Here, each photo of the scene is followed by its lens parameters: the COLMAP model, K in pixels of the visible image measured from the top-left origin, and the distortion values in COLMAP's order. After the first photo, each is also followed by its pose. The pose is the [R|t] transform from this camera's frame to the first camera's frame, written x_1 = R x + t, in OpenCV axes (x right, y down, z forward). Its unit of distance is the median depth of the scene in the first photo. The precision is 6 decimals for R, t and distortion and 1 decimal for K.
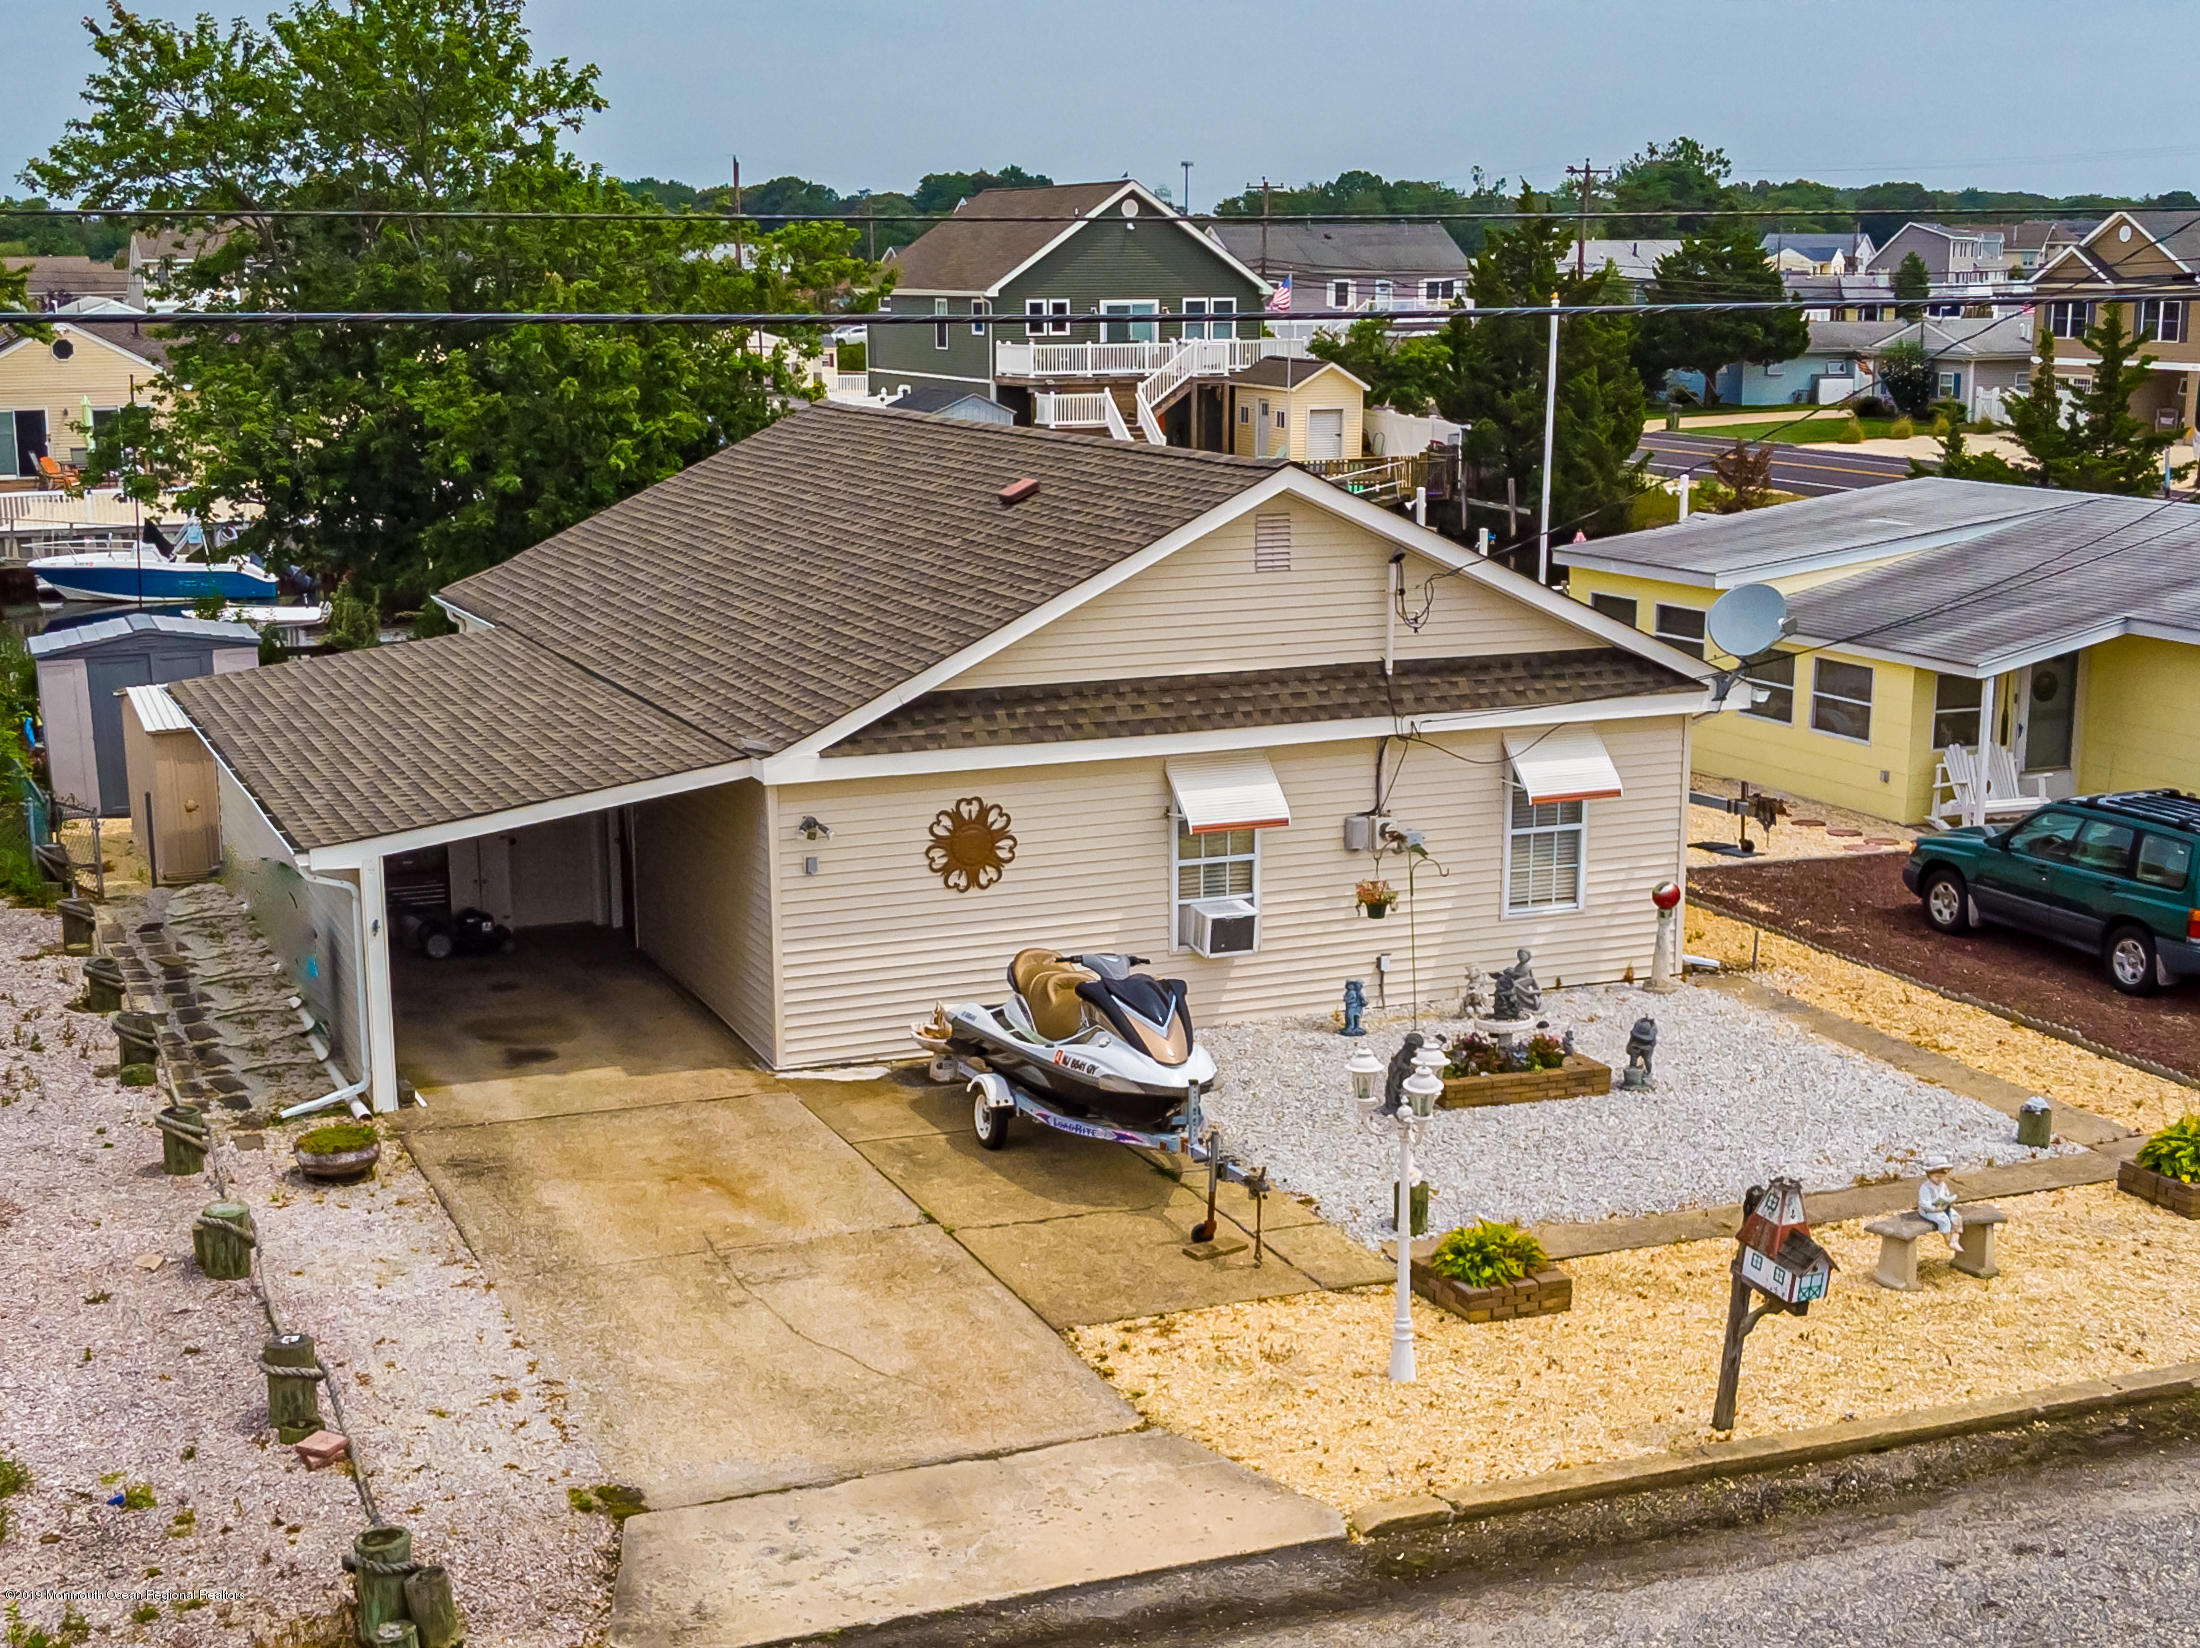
lens RADIAL K [[3004.1, 0, 1096.5], [0, 3004.1, 986.9], [0, 0, 1]] dist [0.048345, -0.116274]
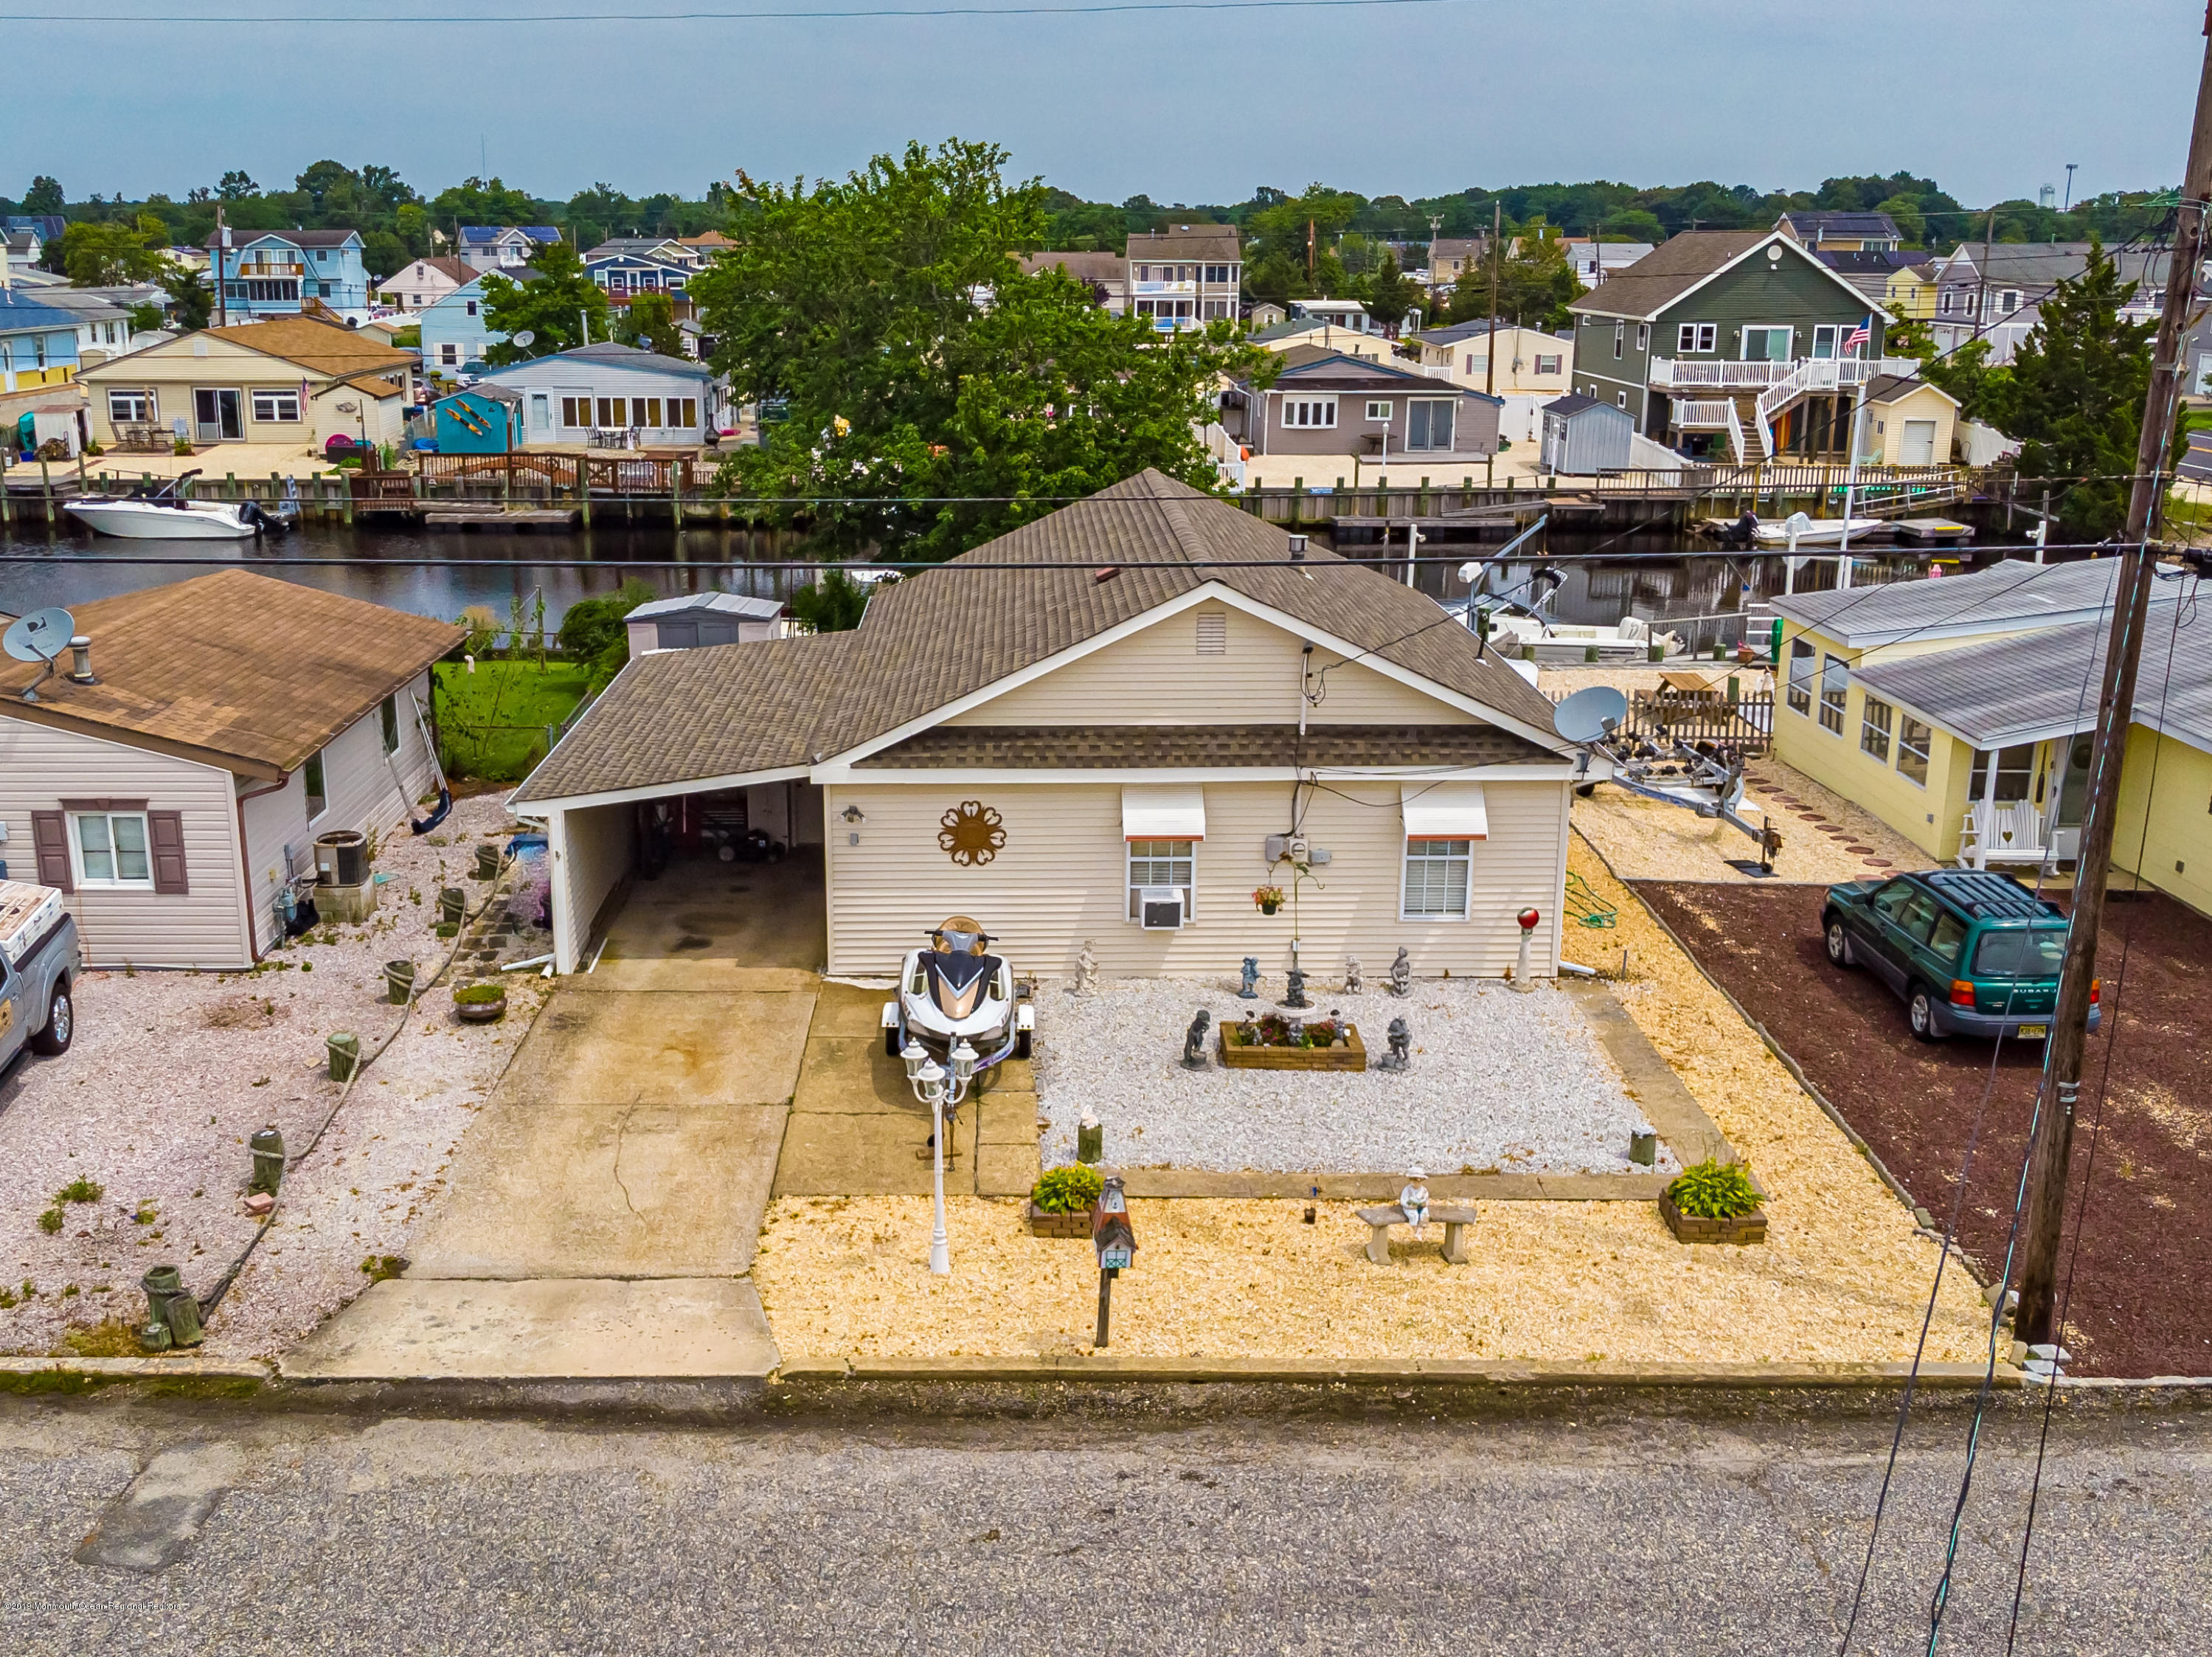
lens RADIAL K [[2284.4, 0, 1028.4], [0, 2284.4, 910.8], [0, 0, 1]] dist [0.079547, -0.315839]
pose [[0.926359, 0.113166, -0.359239, 0.365490], [-0.095634, 0.993208, 0.066269, -0.083056], [0.364299, -0.027033, 0.930890, 0.001490]]
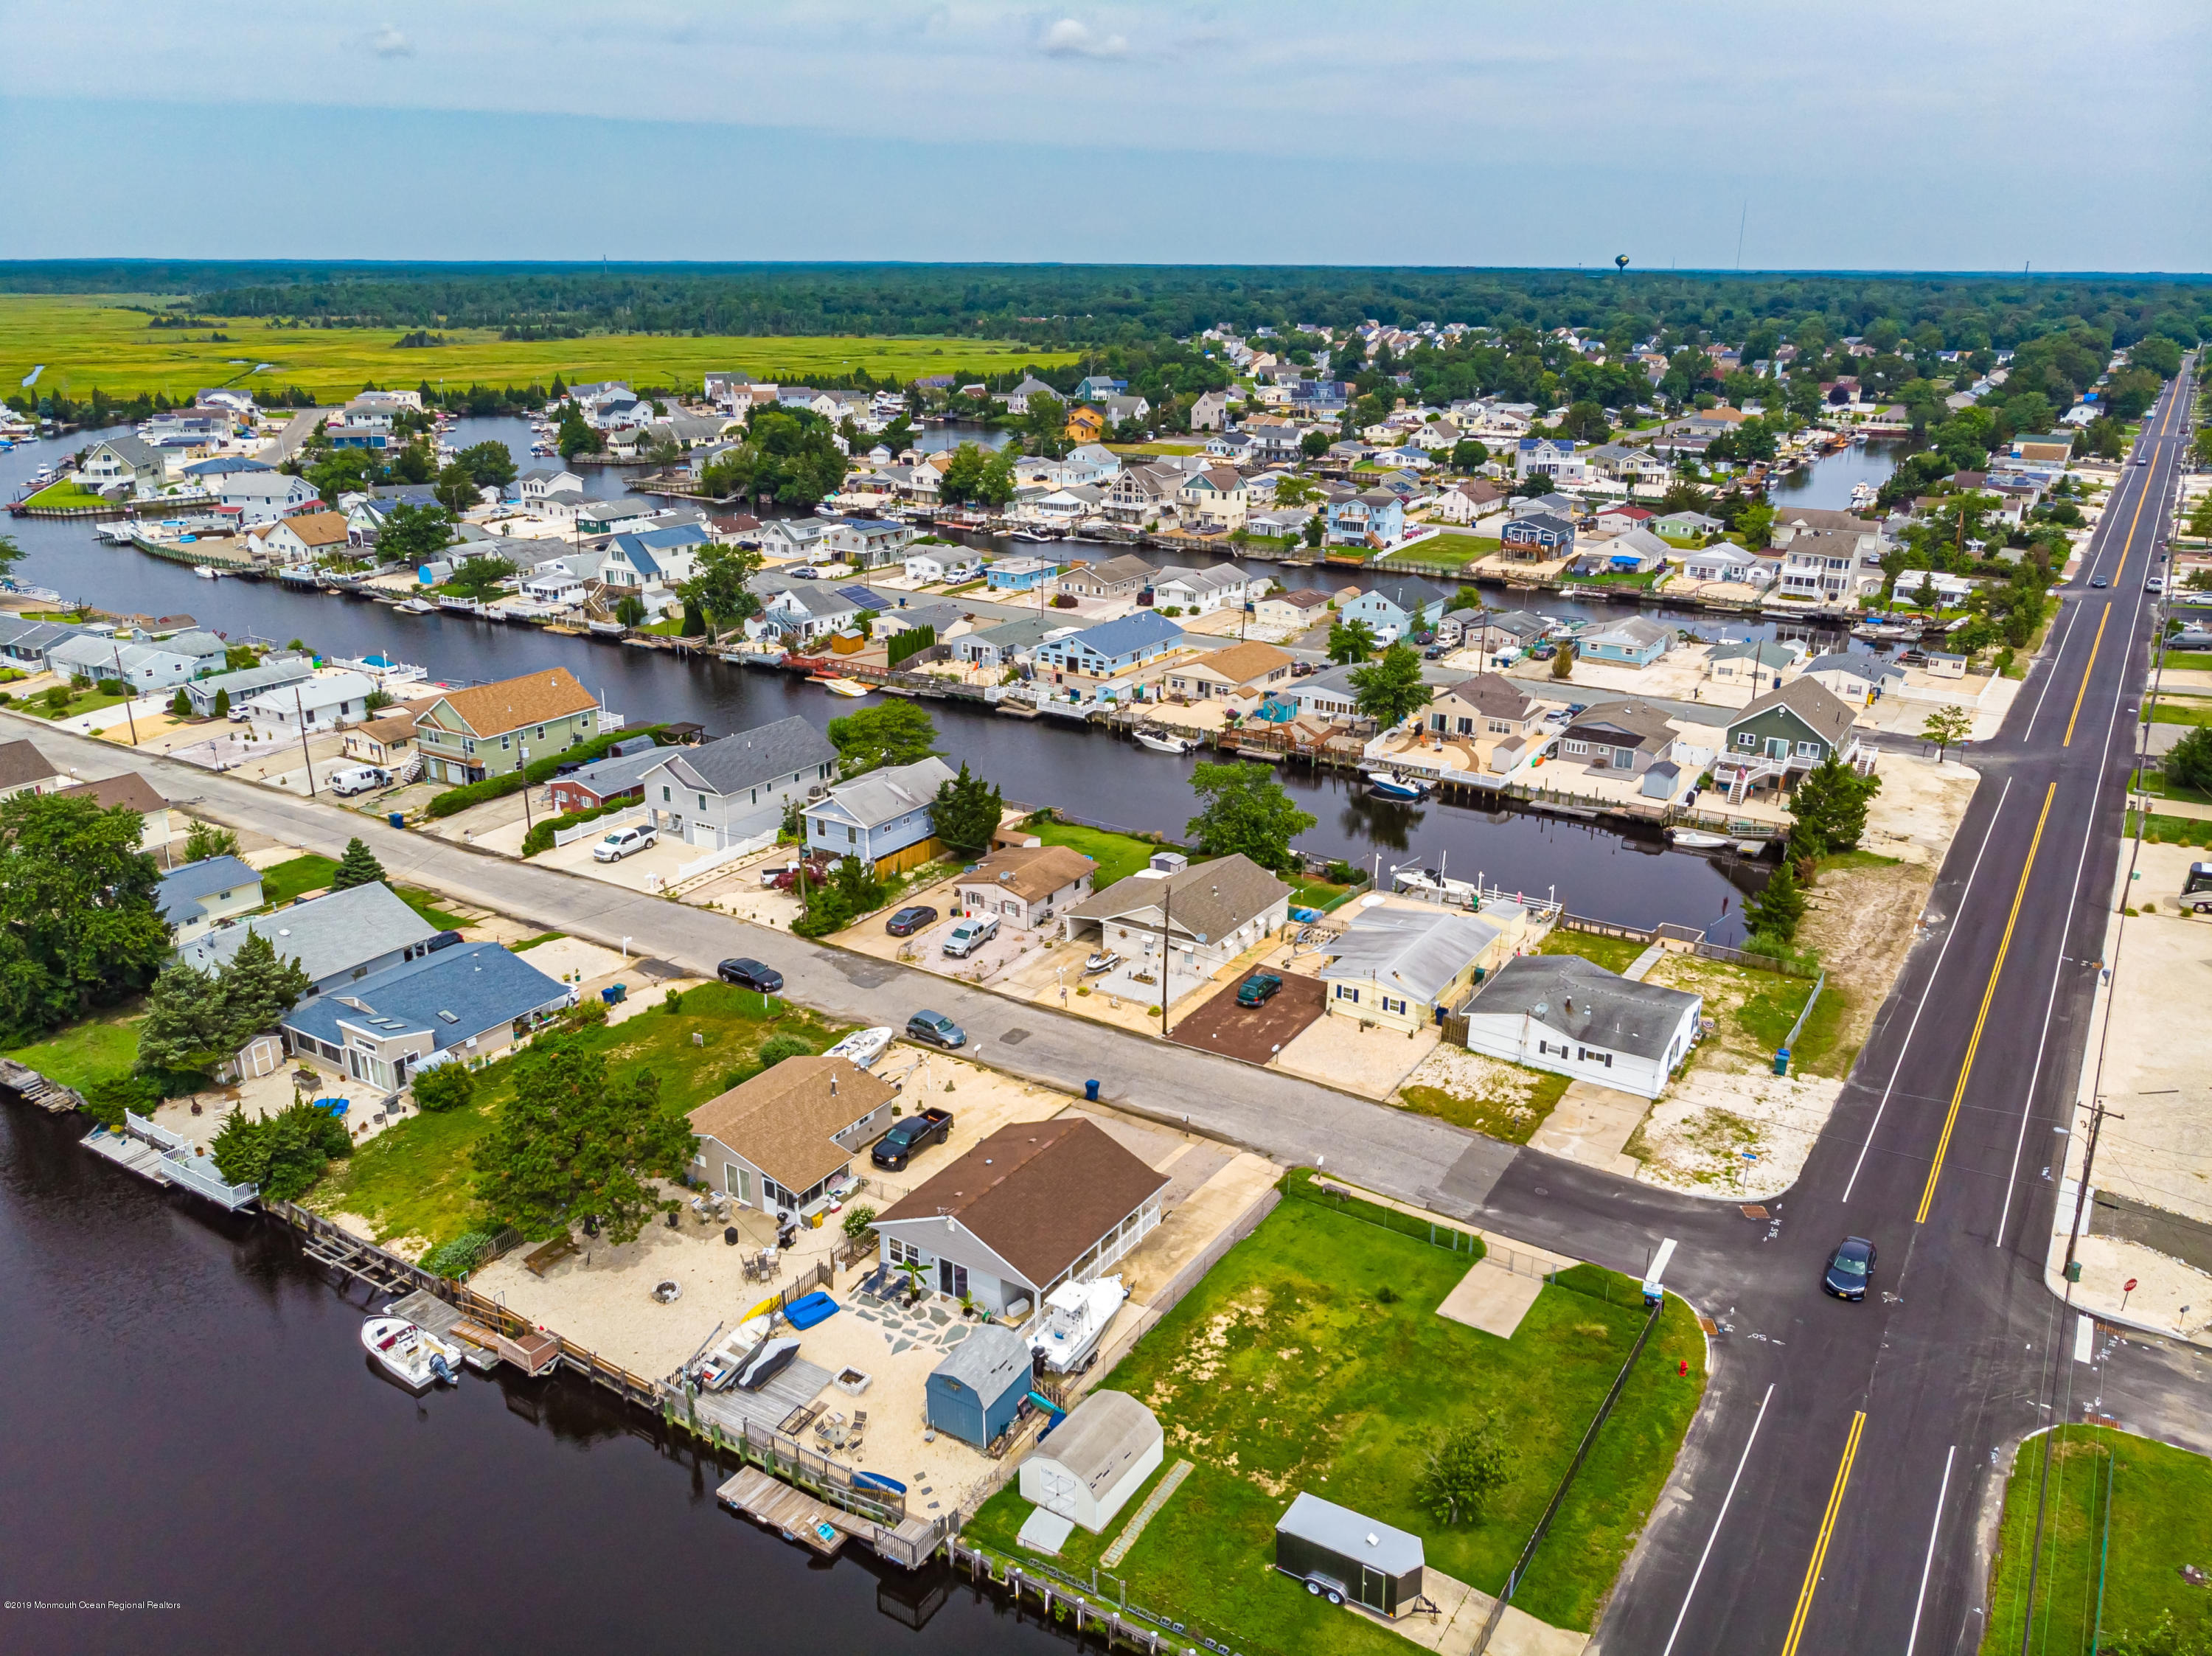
lens RADIAL K [[1660.4, 0, 1106.0], [0, 1660.4, 828.0], [0, 0, 1]] dist [-0.031388, 0.044133]
pose [[0.570776, 0.275458, -0.773523, 3.507906], [-0.201567, 0.960229, 0.193211, -1.241904], [0.795981, 0.045637, 0.603599, -1.936705]]
